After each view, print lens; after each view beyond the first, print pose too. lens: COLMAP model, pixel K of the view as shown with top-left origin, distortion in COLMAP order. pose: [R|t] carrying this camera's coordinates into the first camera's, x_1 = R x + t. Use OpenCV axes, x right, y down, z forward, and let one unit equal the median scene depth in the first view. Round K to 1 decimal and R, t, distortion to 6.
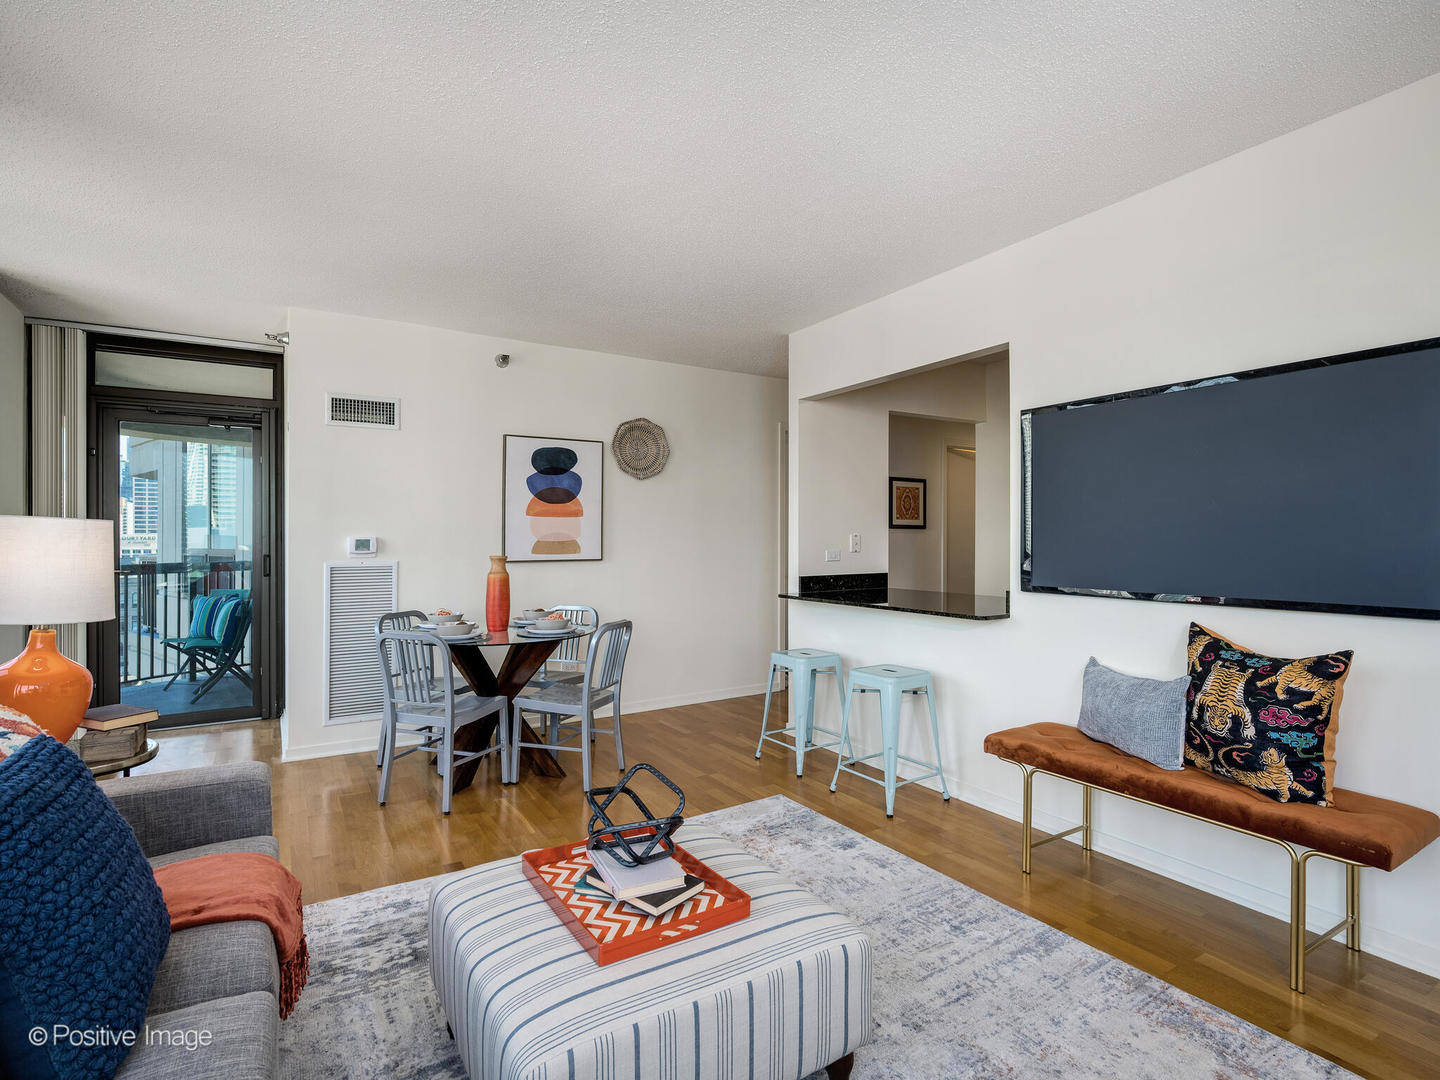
lens RADIAL K [[718.1, 0, 725.4], [0, 718.1, 541.0], [0, 0, 1]] dist [-0.004416, 0.001168]
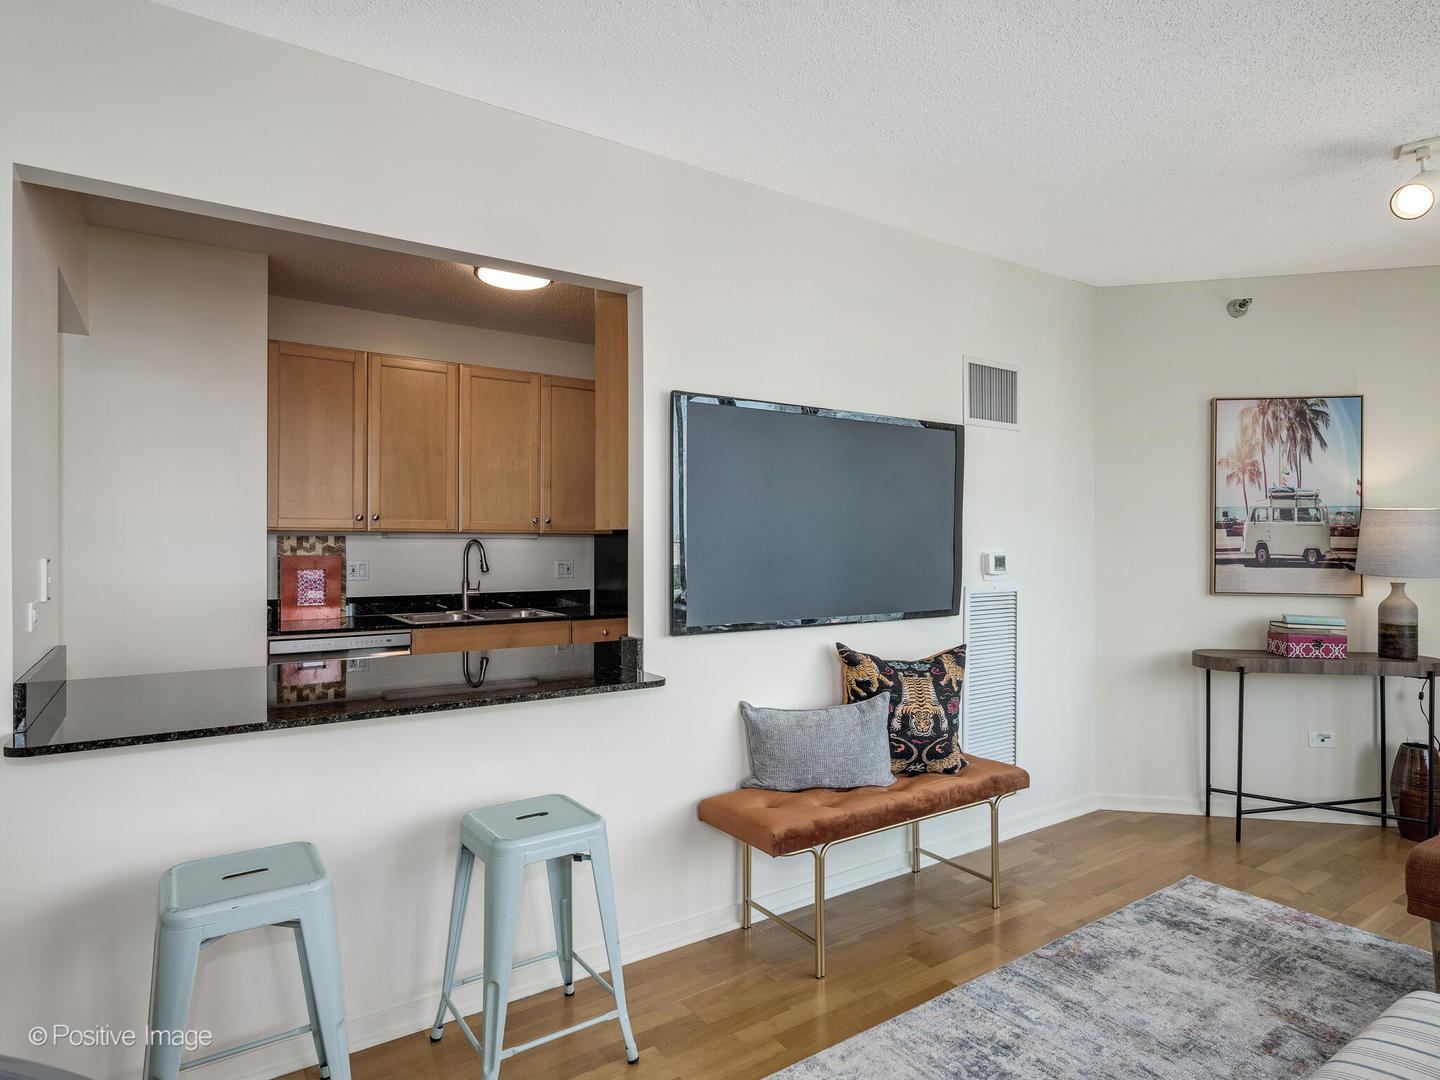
lens RADIAL K [[821.8, 0, 727.0], [0, 821.8, 533.0], [0, 0, 1]] dist [0.000343, 0.000443]
pose [[-0.033849, 0.011935, 0.999356, -0.436944], [-0.003744, 0.999920, -0.012069, -0.024335], [-0.999420, -0.004150, -0.033801, 0.978461]]
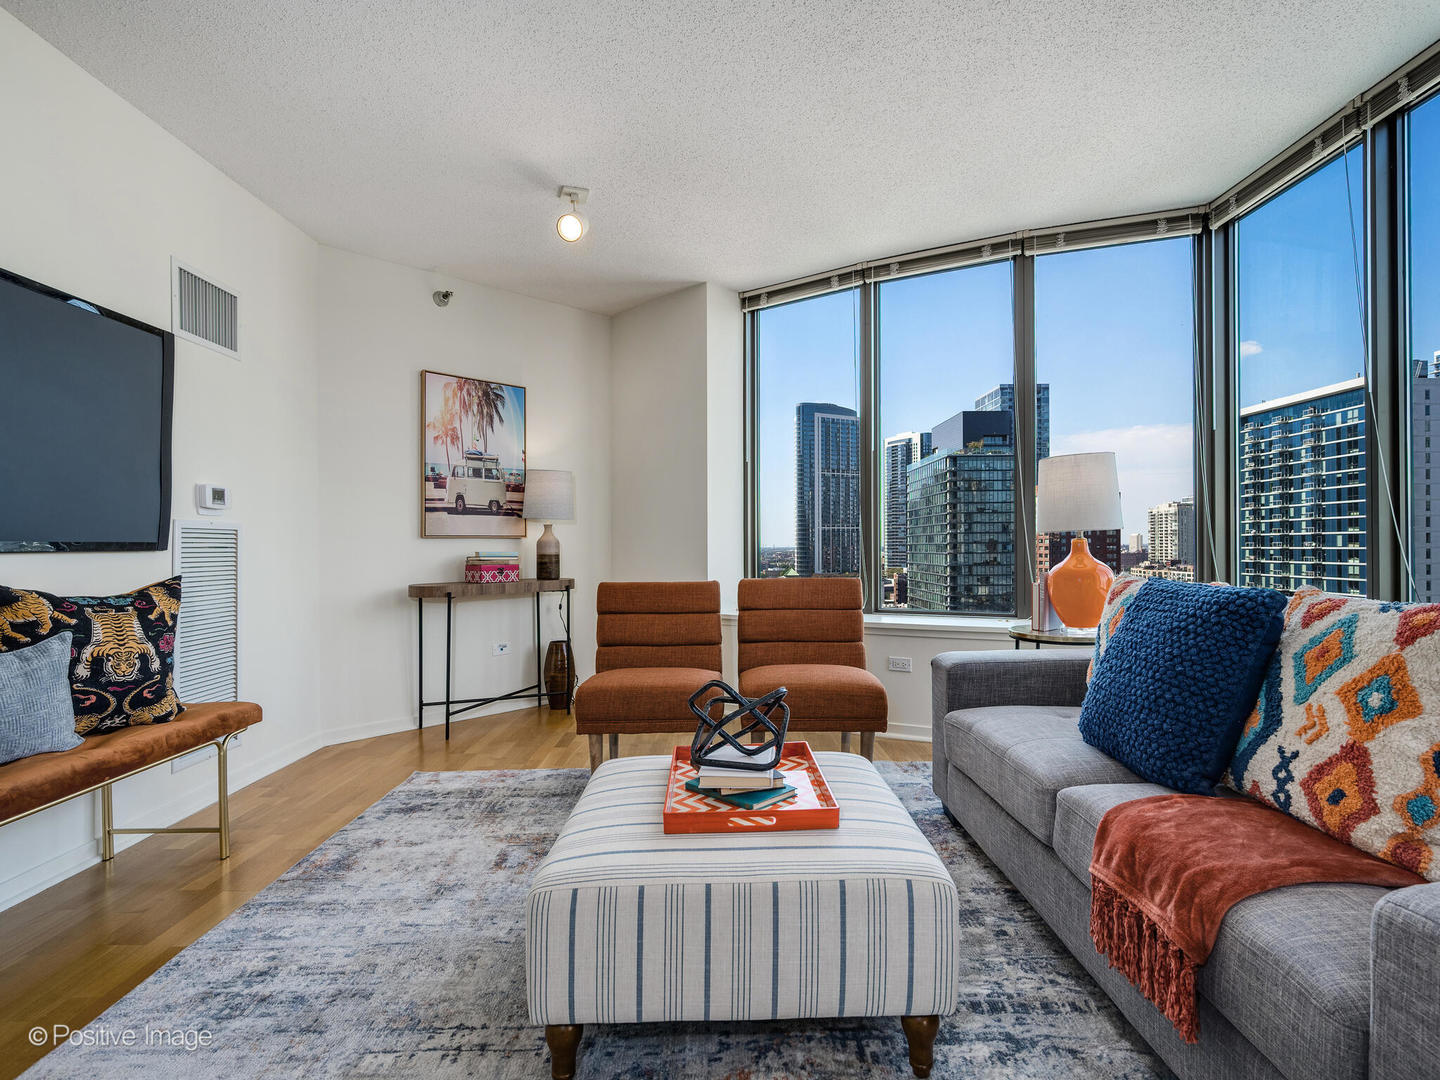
lens RADIAL K [[718.1, 0, 726.2], [0, 718.1, 540.8], [0, 0, 1]] dist [-0.004416, 0.001168]
pose [[-0.846475, 0.015330, 0.532207, -0.346073], [0.012784, 0.999882, -0.008469, 0.076047], [-0.532274, -0.000365, -0.846572, 0.992096]]
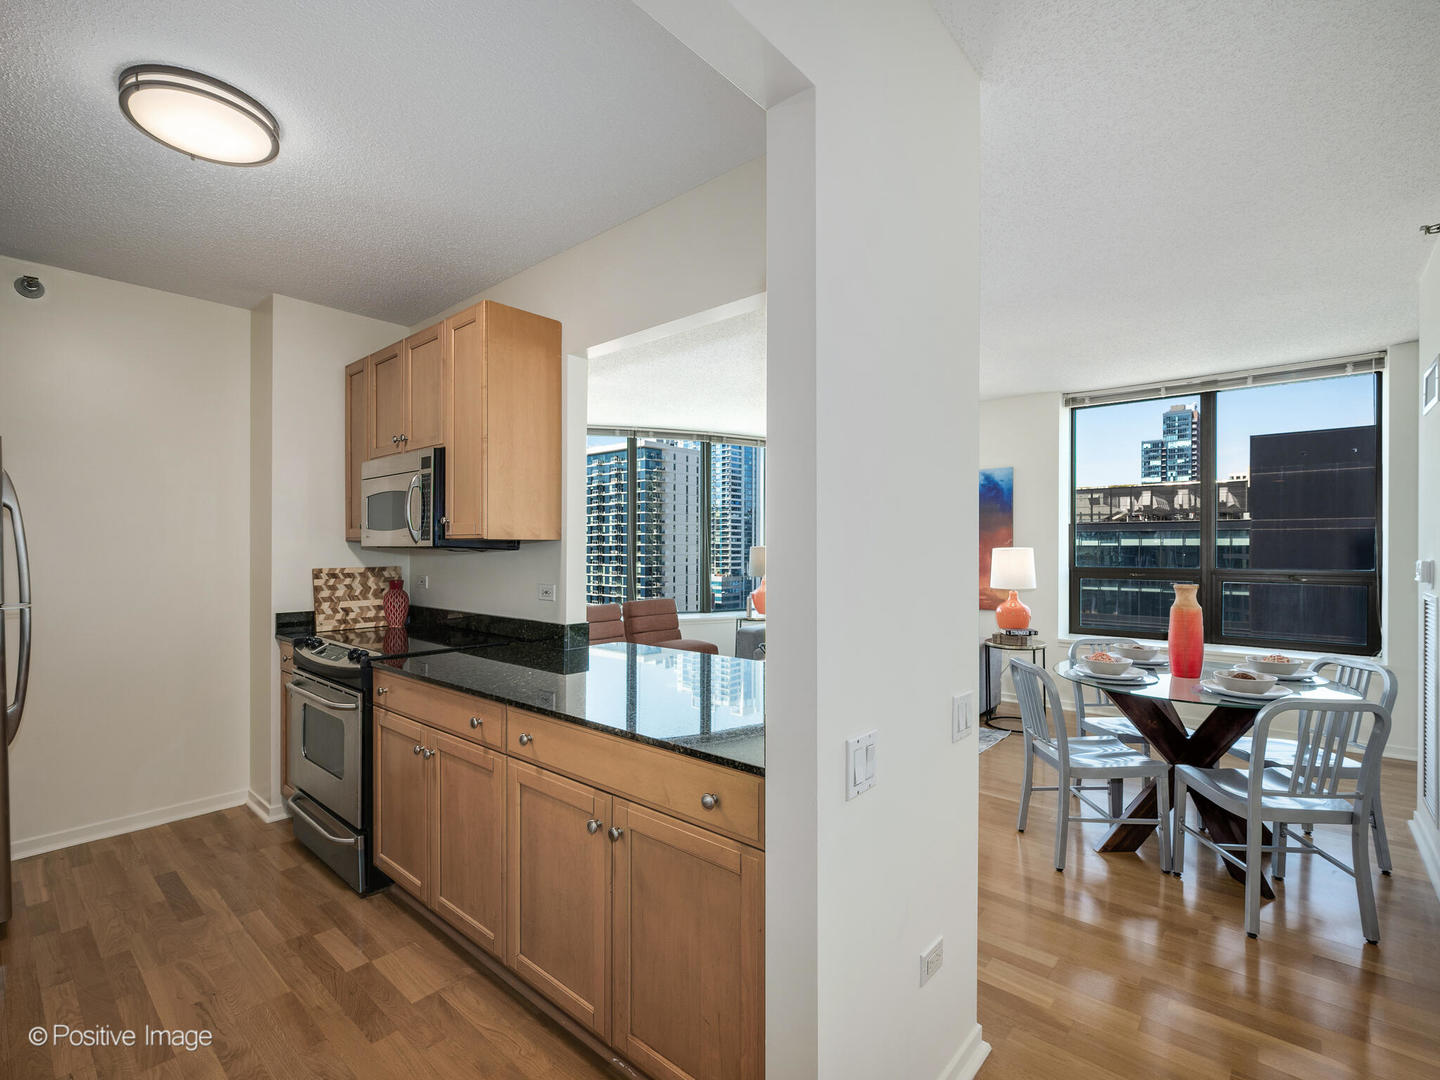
lens RADIAL K [[652.6, 0, 706.3], [0, 652.6, 556.7], [0, 0, 1]] dist [-0.009961, 0.002247]
pose [[-0.963530, 0.005999, -0.267535, 0.491784], [0.002505, 0.999907, 0.013401, -0.027719], [0.267590, 0.012242, -0.963455, 1.936905]]
